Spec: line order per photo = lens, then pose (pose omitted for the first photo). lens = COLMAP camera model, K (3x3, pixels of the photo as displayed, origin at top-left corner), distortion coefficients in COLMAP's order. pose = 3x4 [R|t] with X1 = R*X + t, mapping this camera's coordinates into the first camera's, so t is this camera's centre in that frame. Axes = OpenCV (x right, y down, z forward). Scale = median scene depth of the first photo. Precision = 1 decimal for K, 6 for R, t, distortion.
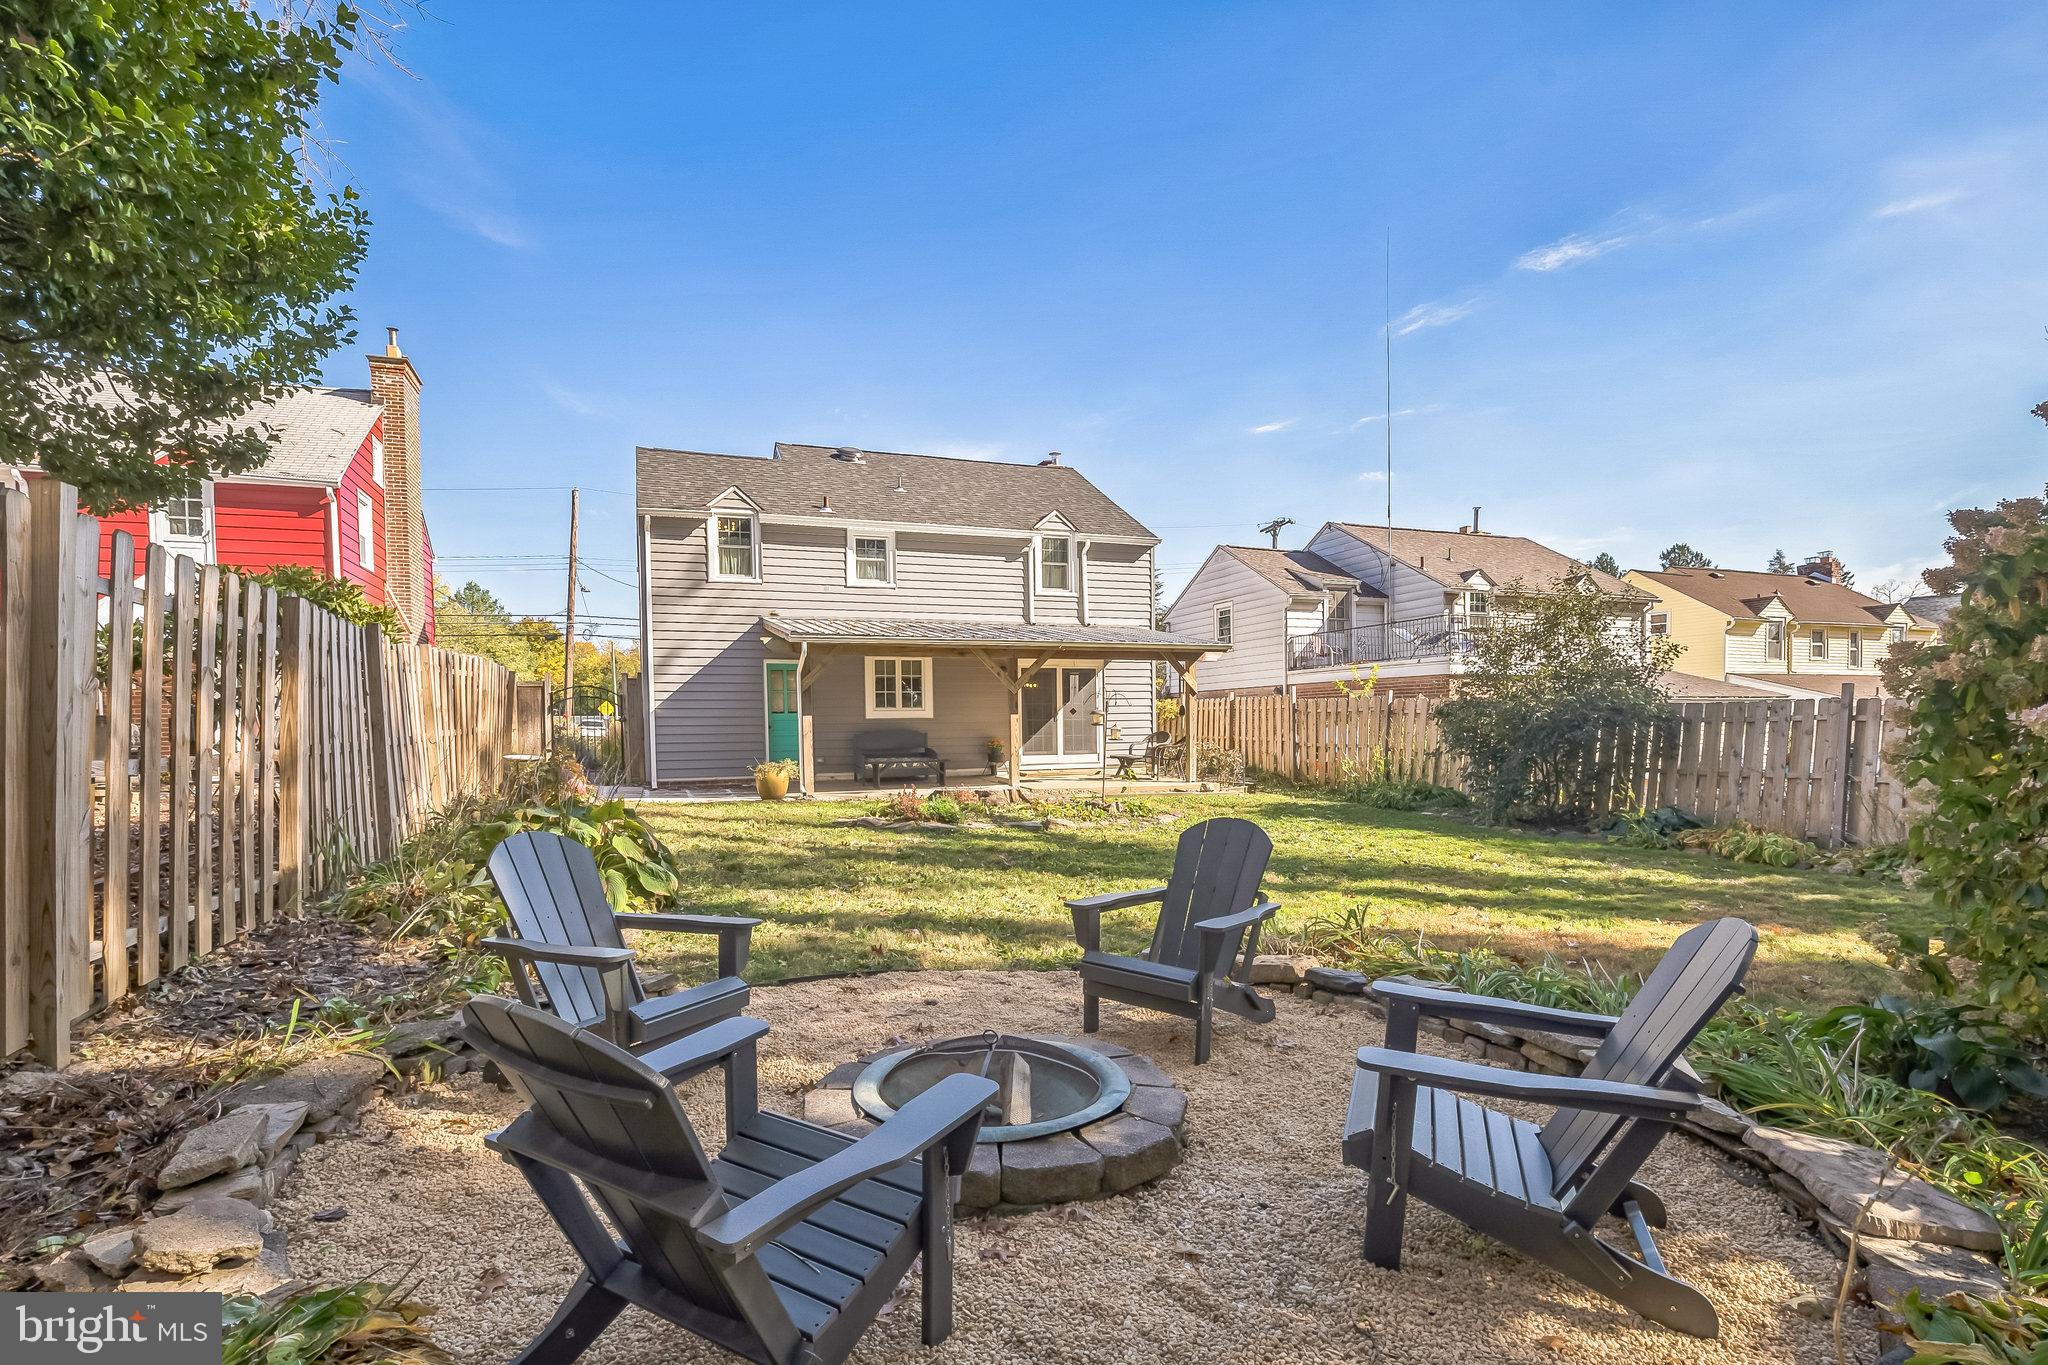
lens RADIAL K [[958.0, 0, 1026.2], [0, 958.0, 641.5], [0, 0, 1]] dist [-0.011283, 0.000694]
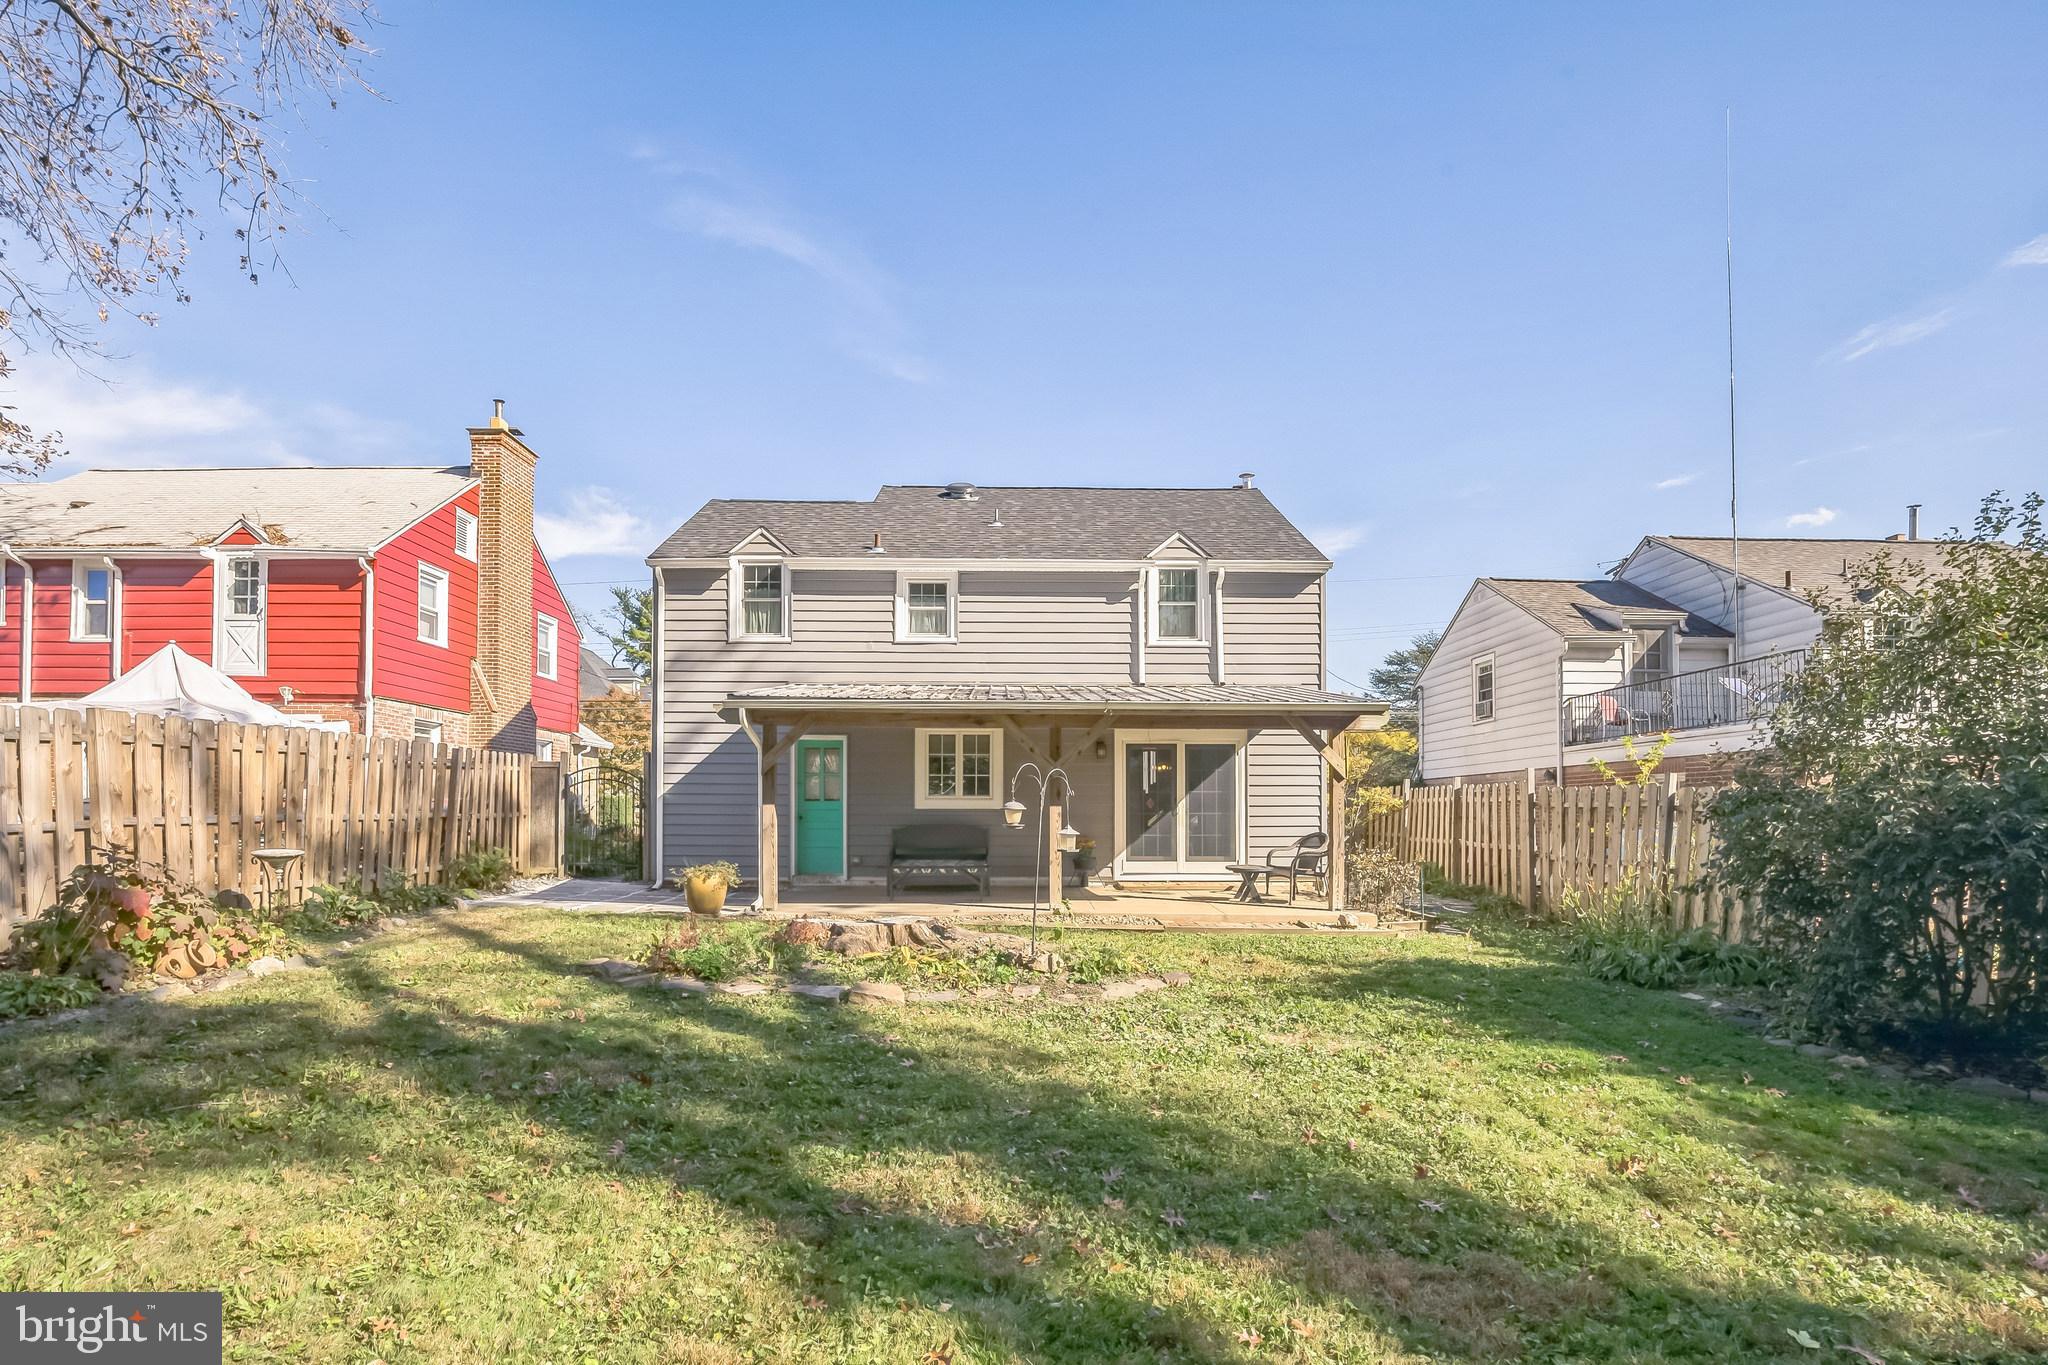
lens RADIAL K [[996.1, 0, 1017.7], [0, 996.1, 704.8], [0, 0, 1]] dist [-0.015261, -0.000766]
pose [[0.943087, -0.020936, -0.331887, 0.174485], [0.014118, 0.999637, -0.022943, 0.014106], [0.332247, 0.016952, 0.943040, 0.236908]]
